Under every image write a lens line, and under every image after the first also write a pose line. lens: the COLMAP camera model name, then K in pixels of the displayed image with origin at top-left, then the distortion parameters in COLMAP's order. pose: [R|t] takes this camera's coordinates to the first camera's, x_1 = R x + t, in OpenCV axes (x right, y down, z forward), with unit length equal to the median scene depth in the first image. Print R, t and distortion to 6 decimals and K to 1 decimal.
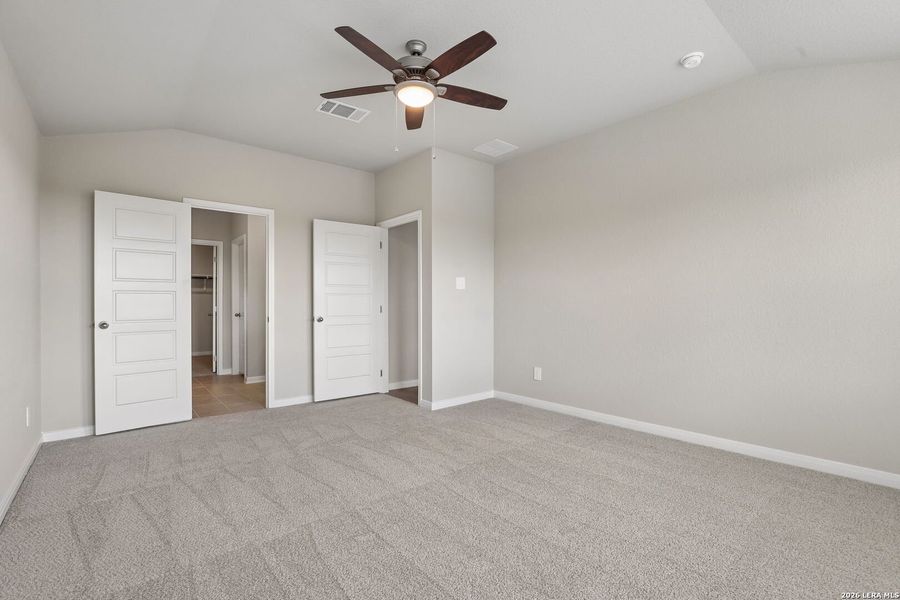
lens RADIAL K [[415.3, 0, 456.2], [0, 415.3, 300.0], [0, 0, 1]] dist [-0.004308, 0.000259]
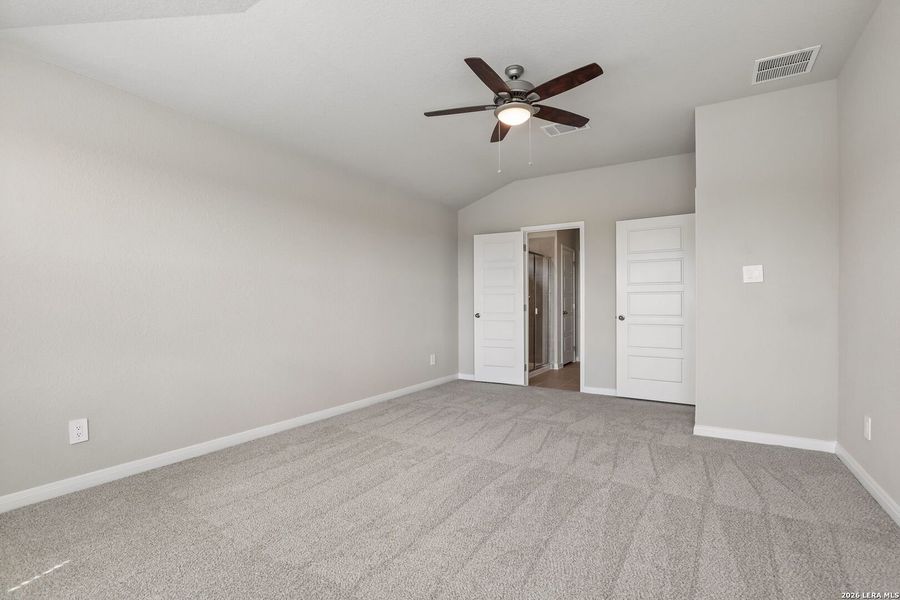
lens RADIAL K [[415.3, 0, 456.1], [0, 415.3, 303.8], [0, 0, 1]] dist [-0.004308, 0.000259]
pose [[0.317821, 0.002415, -0.948148, 0.715650], [0.012073, 0.999905, 0.006593, 0.000545], [0.948074, -0.013543, 0.317762, 0.394111]]
